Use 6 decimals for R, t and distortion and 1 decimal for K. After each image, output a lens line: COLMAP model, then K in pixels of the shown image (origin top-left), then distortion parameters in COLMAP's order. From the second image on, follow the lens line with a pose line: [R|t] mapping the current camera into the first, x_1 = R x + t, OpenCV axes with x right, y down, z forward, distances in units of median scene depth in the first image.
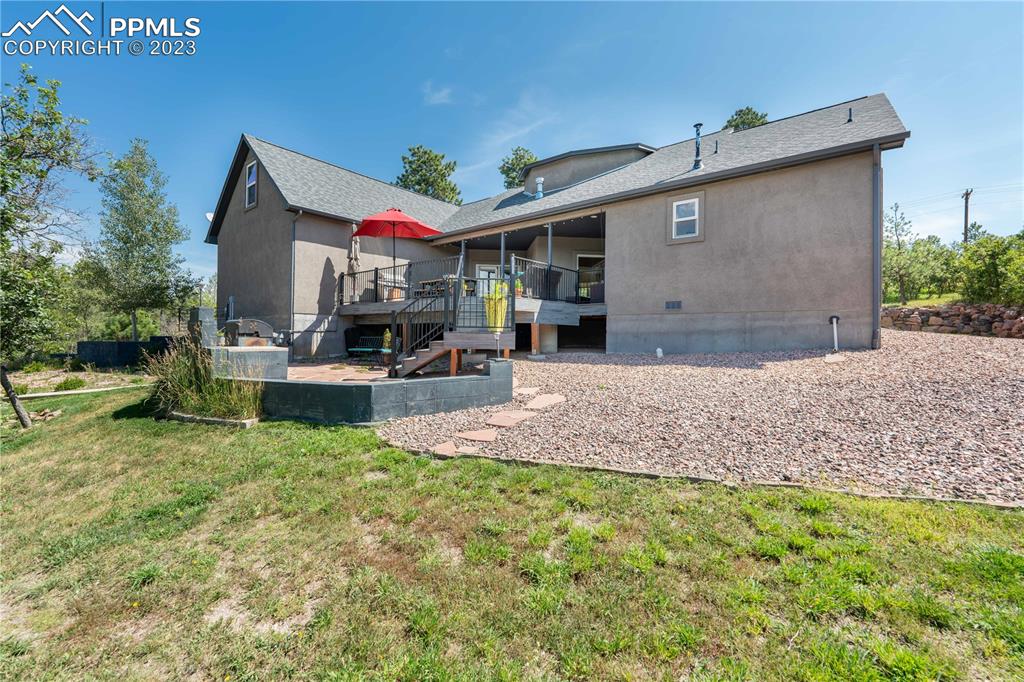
lens RADIAL K [[431.6, 0, 512.0], [0, 431.6, 337.2], [0, 0, 1]] dist [-0.001300, -0.000444]
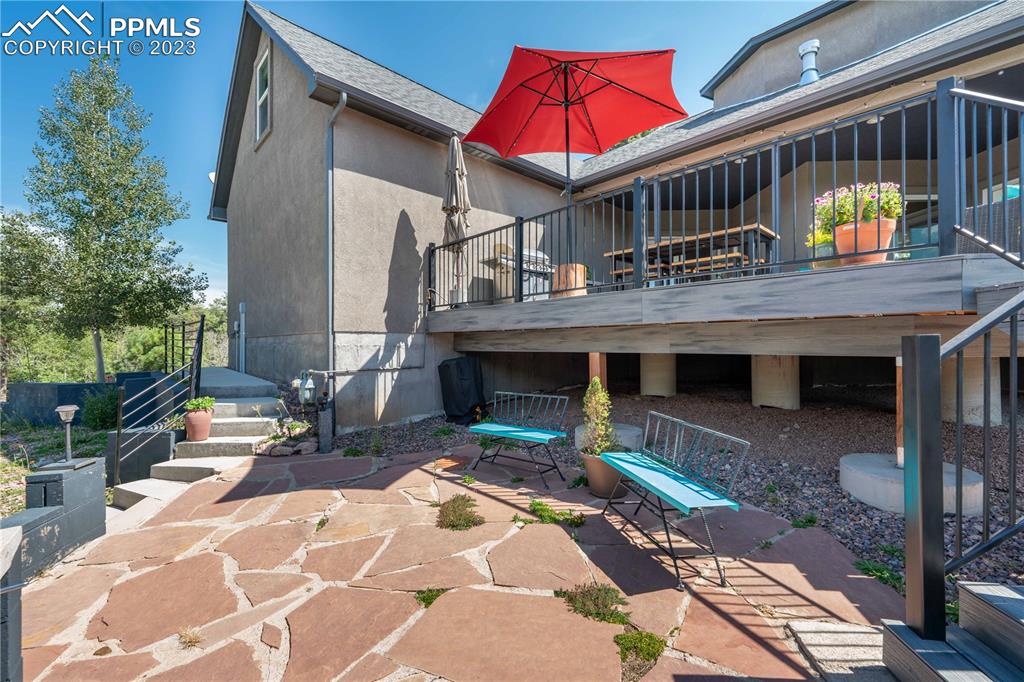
lens RADIAL K [[428.2, 0, 508.1], [0, 428.2, 346.2], [0, 0, 1]] dist [-0.001564, -0.000278]
pose [[0.991809, -0.017629, -0.126509, -0.261758], [0.018302, 0.999824, 0.004163, -0.038061], [0.126414, -0.006444, 0.991957, 0.561303]]
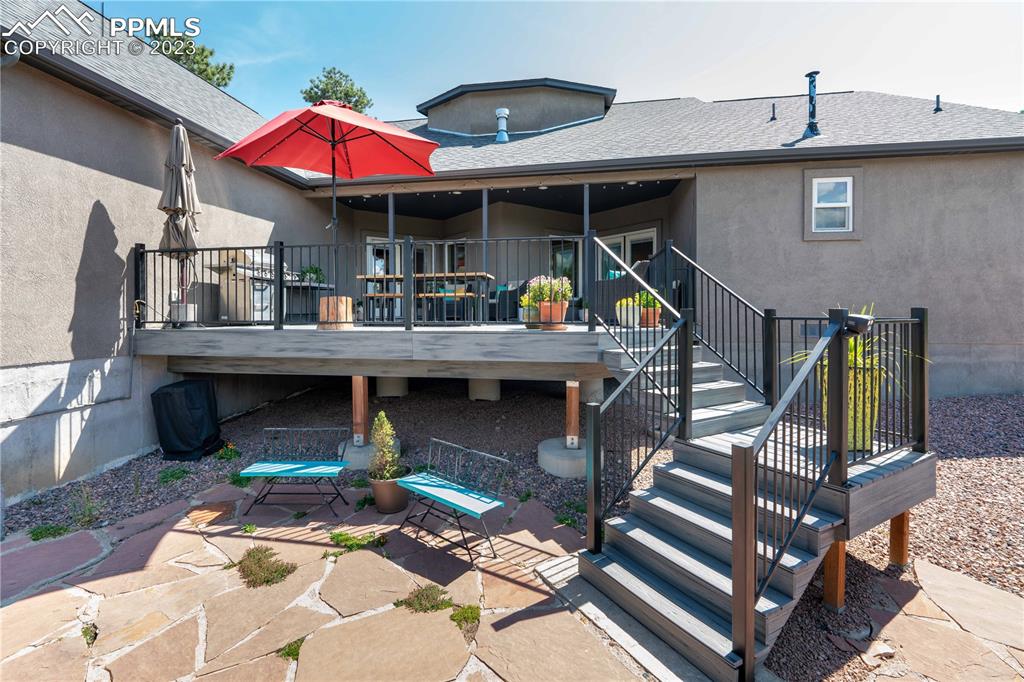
lens RADIAL K [[455.6, 0, 499.8], [0, 455.6, 317.0], [0, 0, 1]] dist [-0.000131, -0.000612]
pose [[0.864746, -0.019608, 0.501826, -0.333056], [0.012469, 0.999768, 0.017577, -0.090994], [-0.502054, -0.008942, 0.864790, 0.501616]]
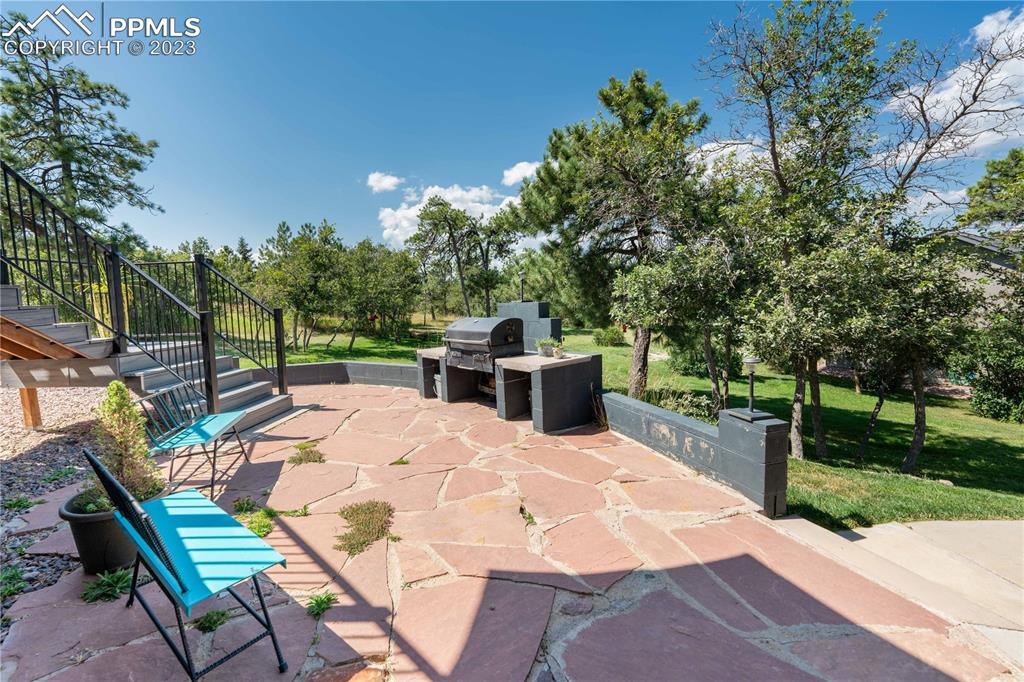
lens RADIAL K [[431.6, 0, 512.0], [0, 431.6, 337.2], [0, 0, 1]] dist [-0.001300, -0.000444]
pose [[-0.998905, 0.013310, 0.044859, -0.399955], [0.017880, 0.994514, 0.103065, -0.048540], [-0.043242, 0.103754, -0.993663, 0.986556]]
